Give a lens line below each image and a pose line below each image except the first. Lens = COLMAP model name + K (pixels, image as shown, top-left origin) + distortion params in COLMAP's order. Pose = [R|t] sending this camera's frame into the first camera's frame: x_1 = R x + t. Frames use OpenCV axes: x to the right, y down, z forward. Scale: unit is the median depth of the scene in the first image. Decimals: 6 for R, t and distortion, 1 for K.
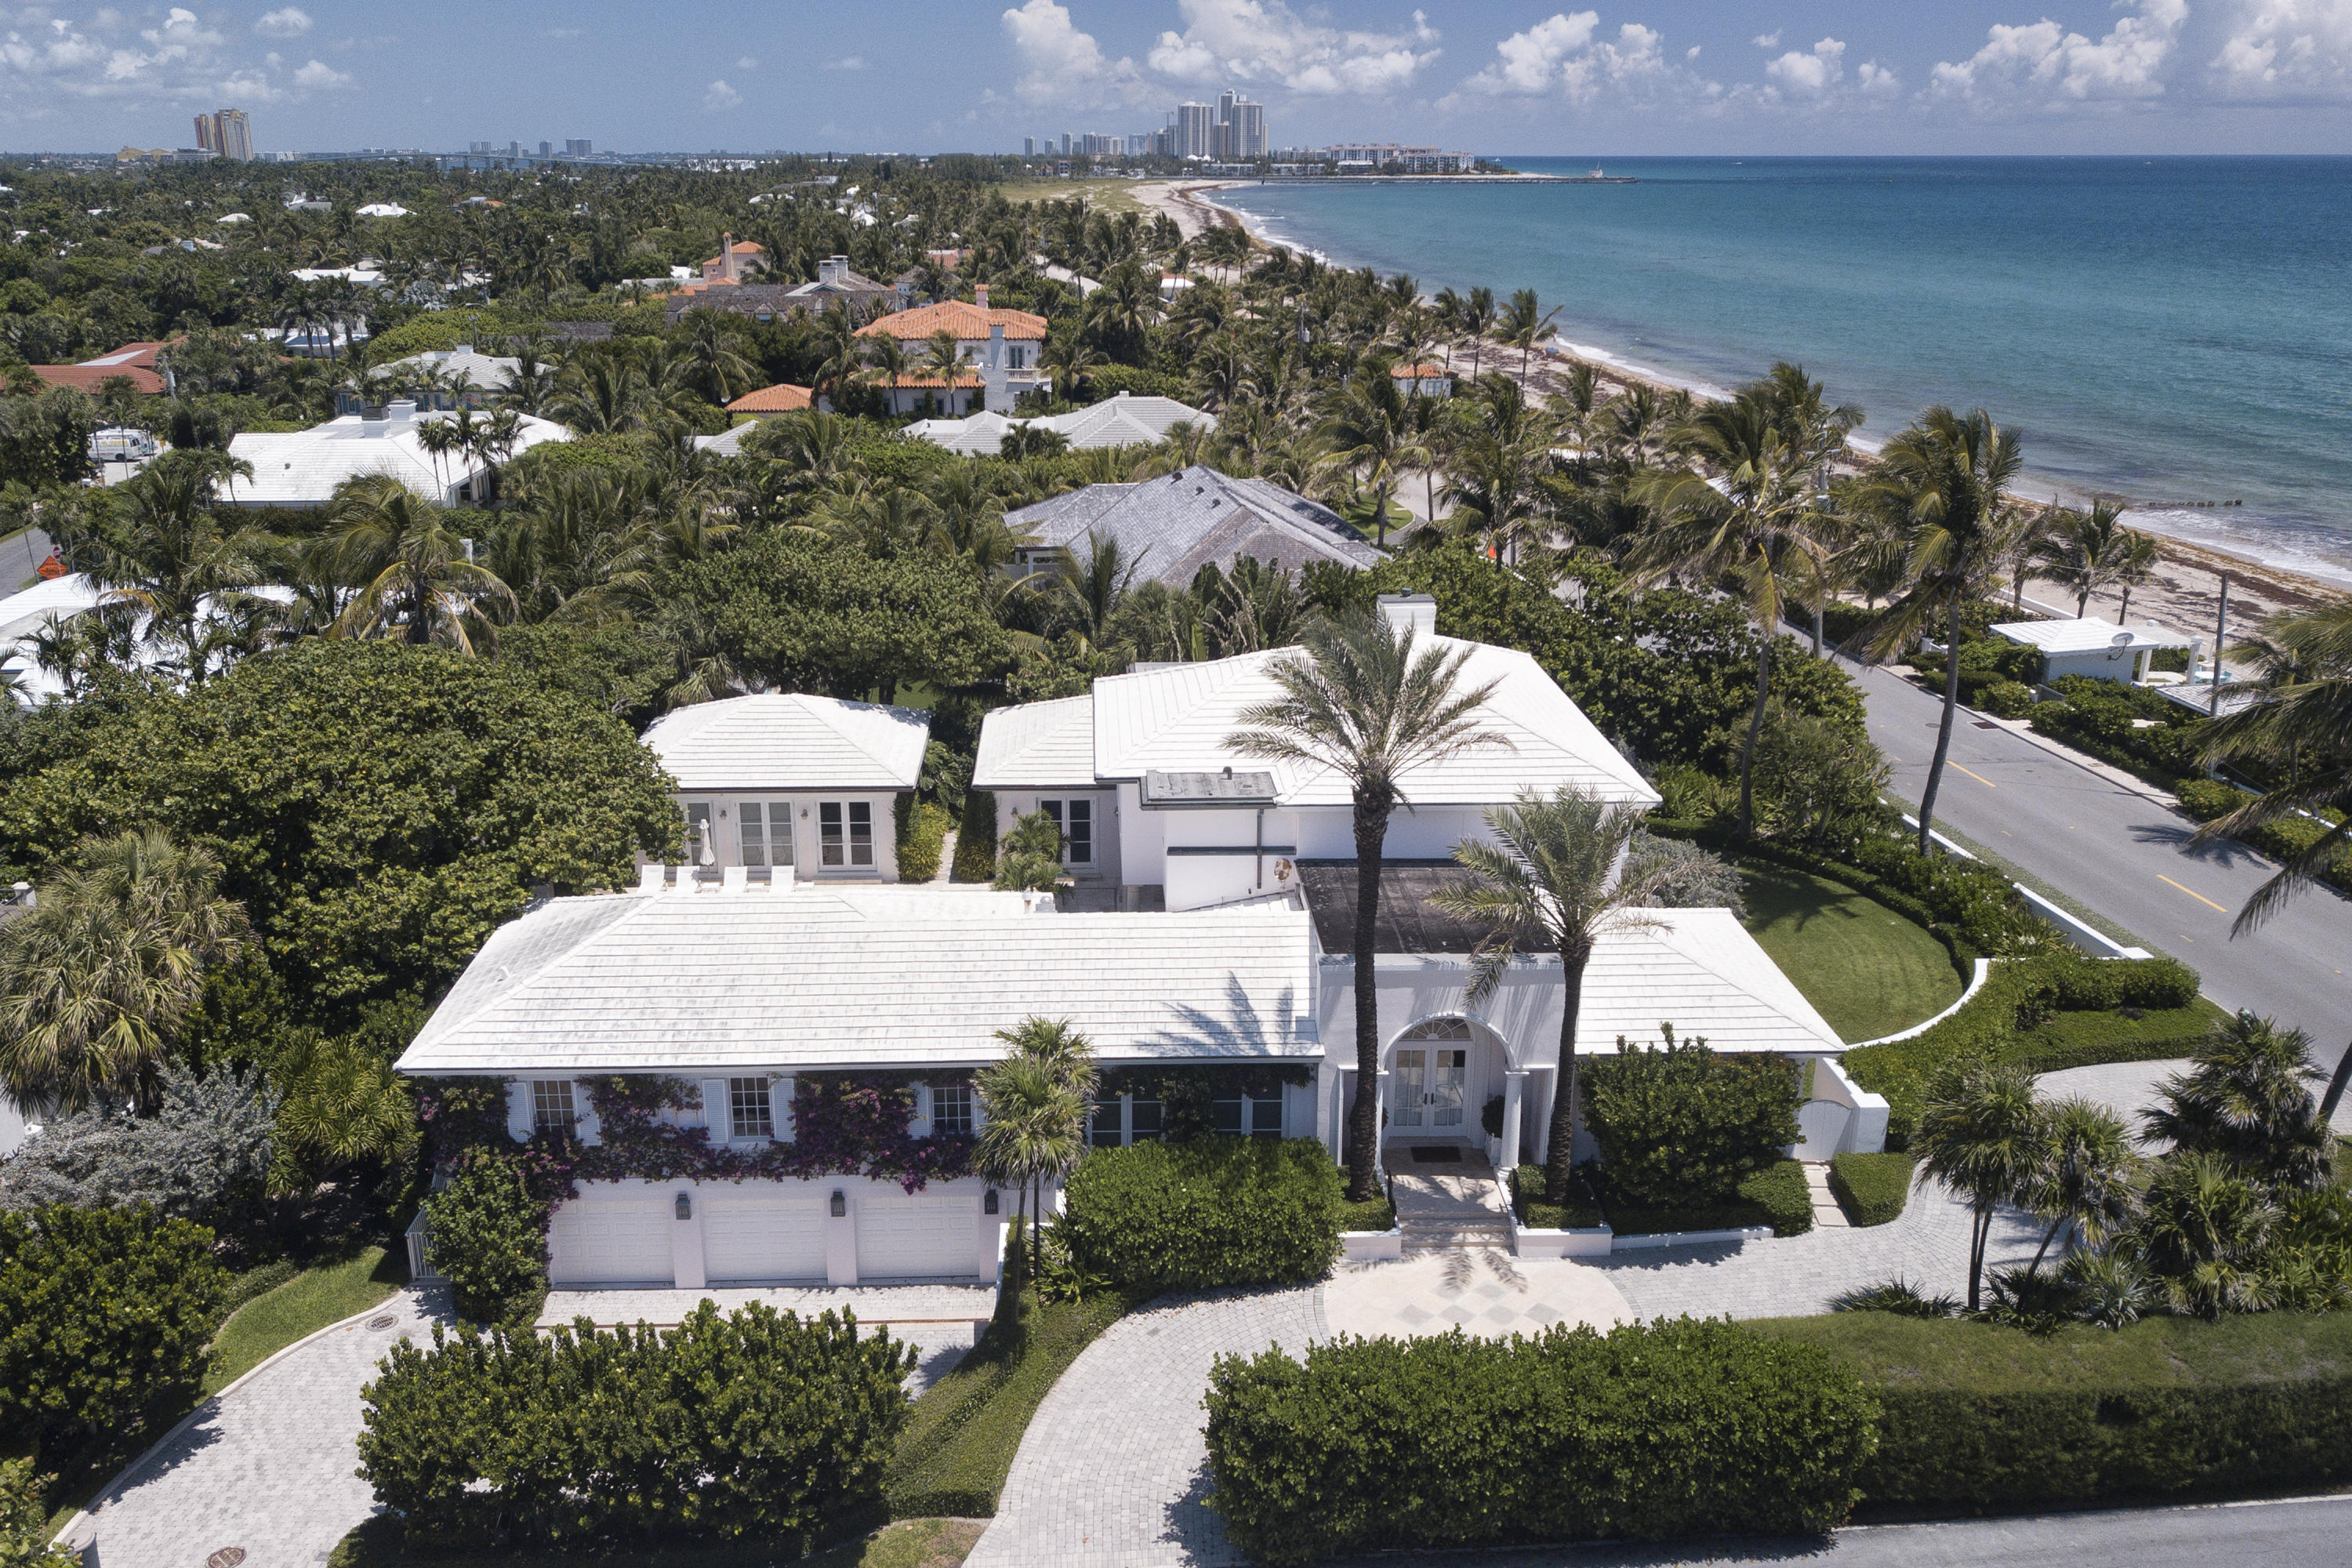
lens RADIAL K [[1757.0, 0, 1174.8], [0, 1757.0, 851.7], [0, 0, 1]] dist [0.022157, 0.003979]
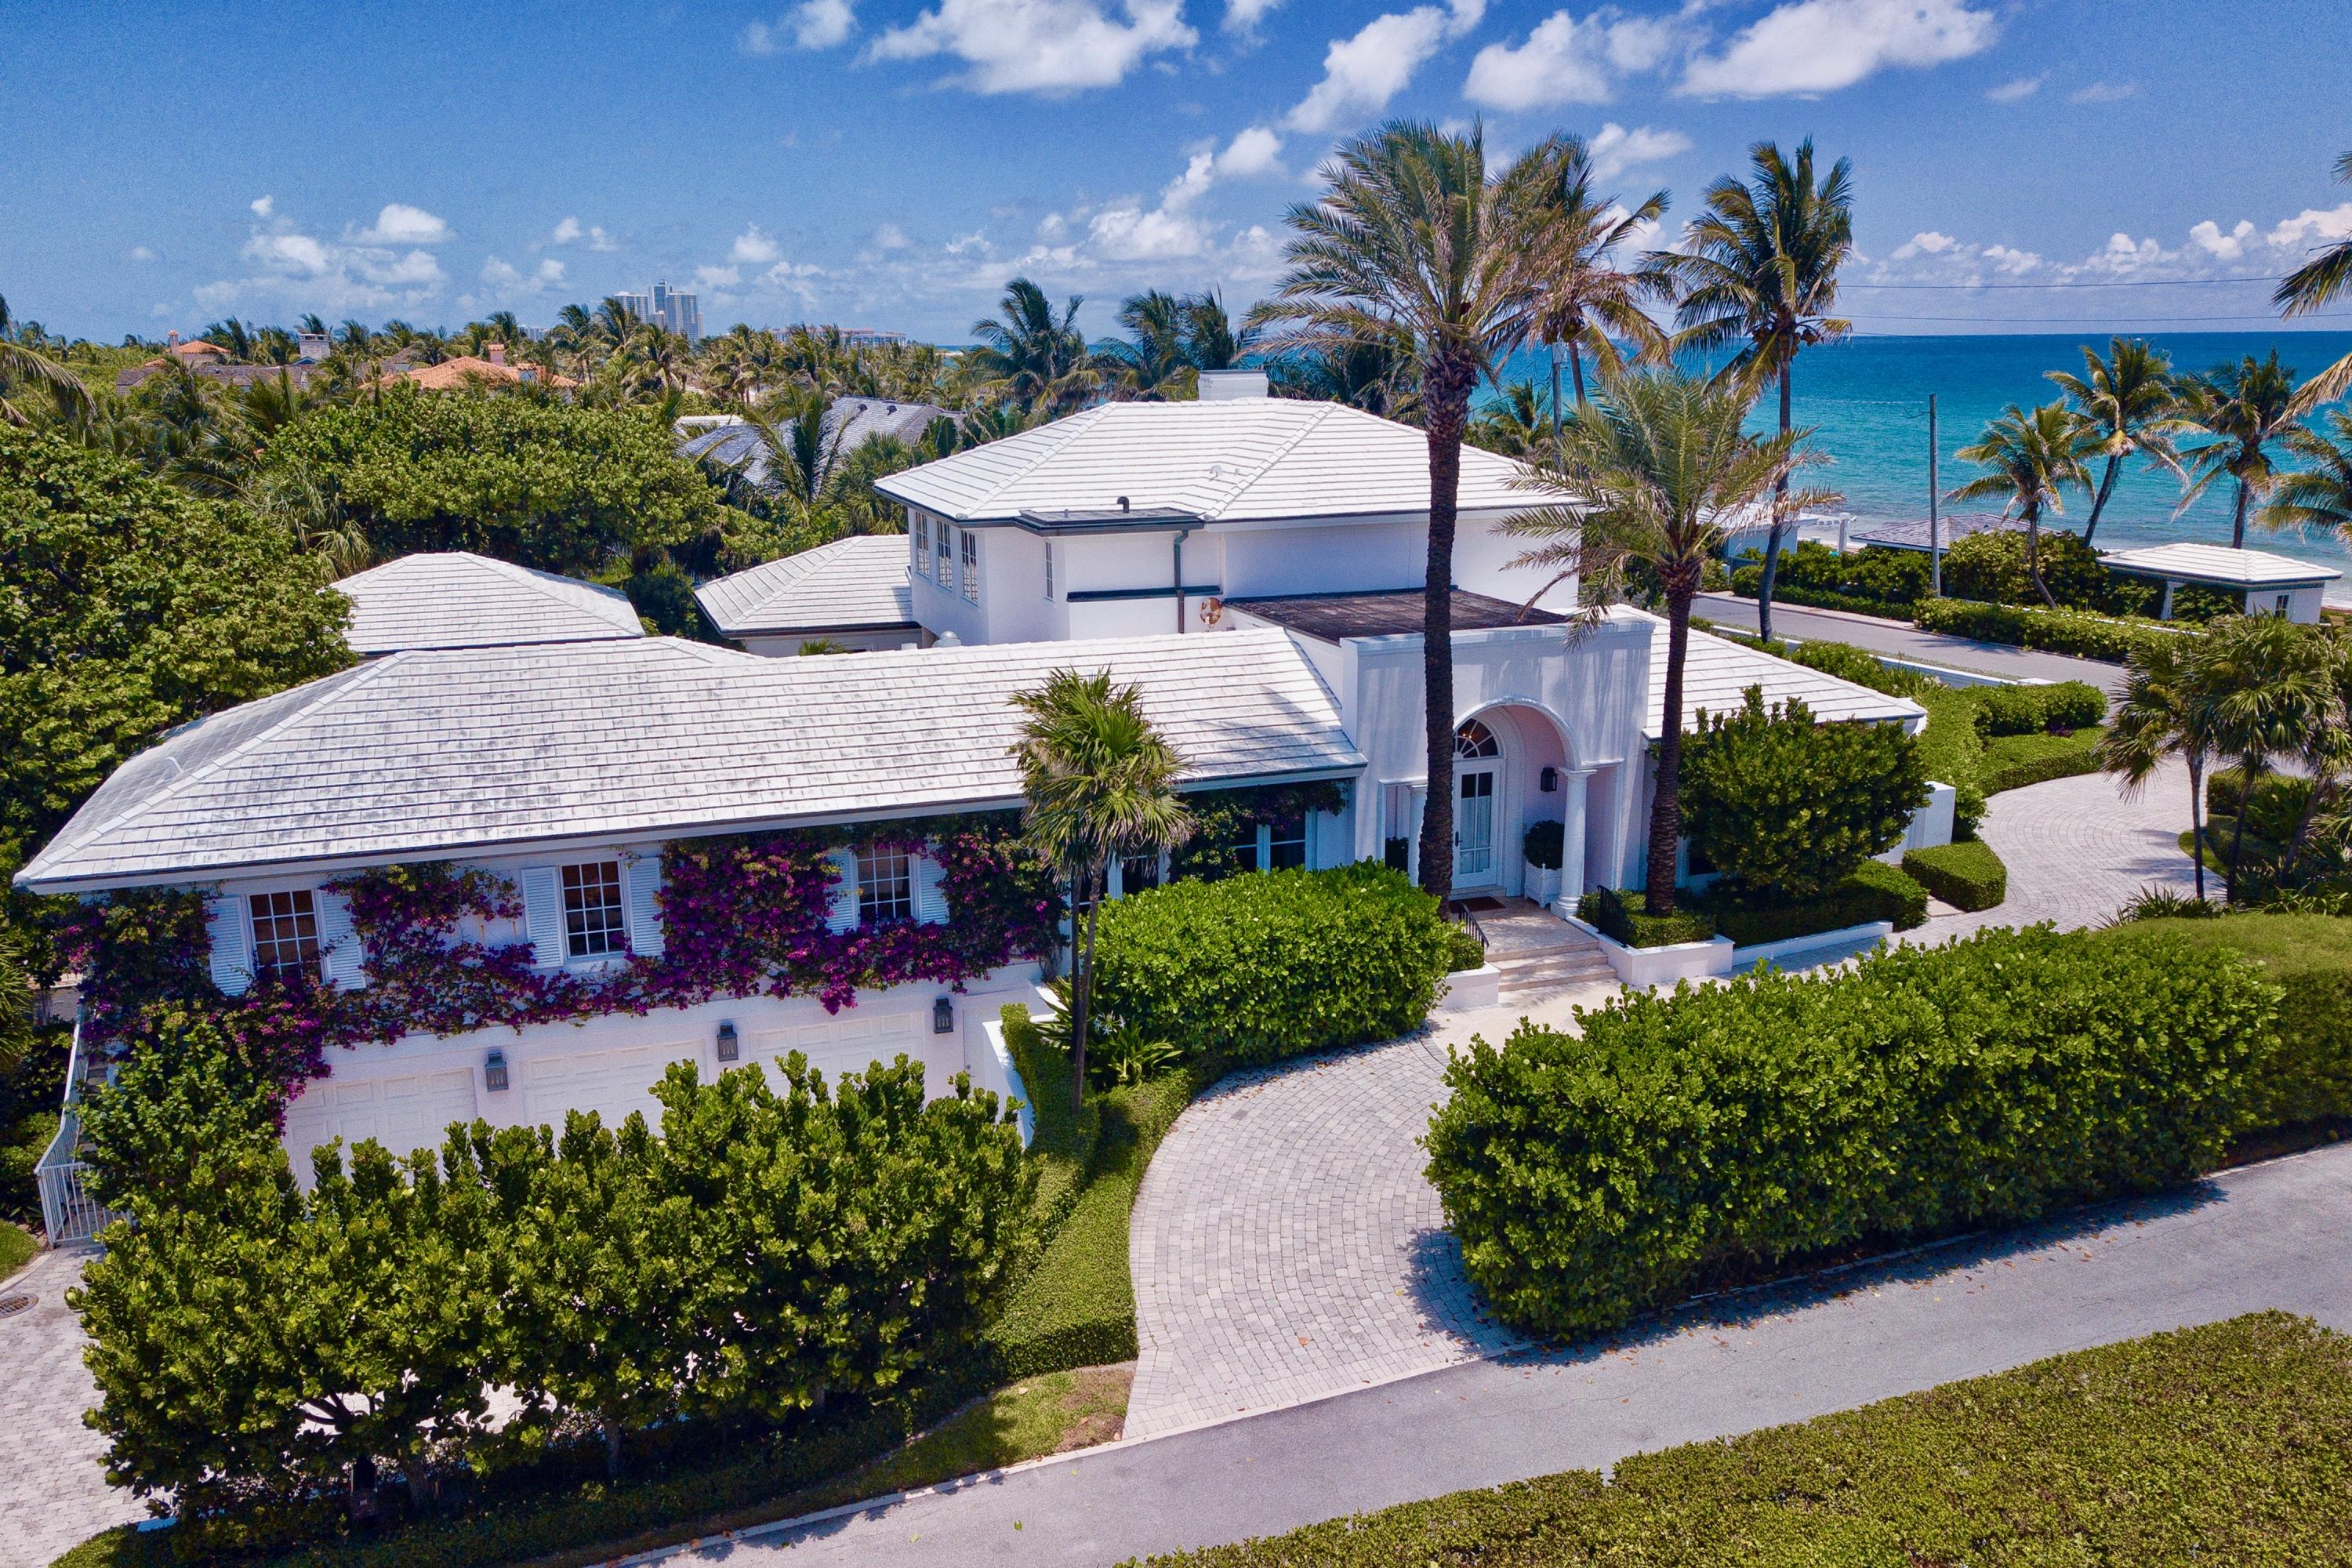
lens RADIAL K [[1749.9, 0, 1176.0], [0, 1749.9, 784.0], [0, 0, 1]] dist [0.018353, -0.006030]
pose [[0.962104, -0.083986, 0.259425, -0.196954], [0.107414, 0.991192, -0.077468, 0.175607], [-0.250634, 0.102398, 0.962651, 0.275047]]
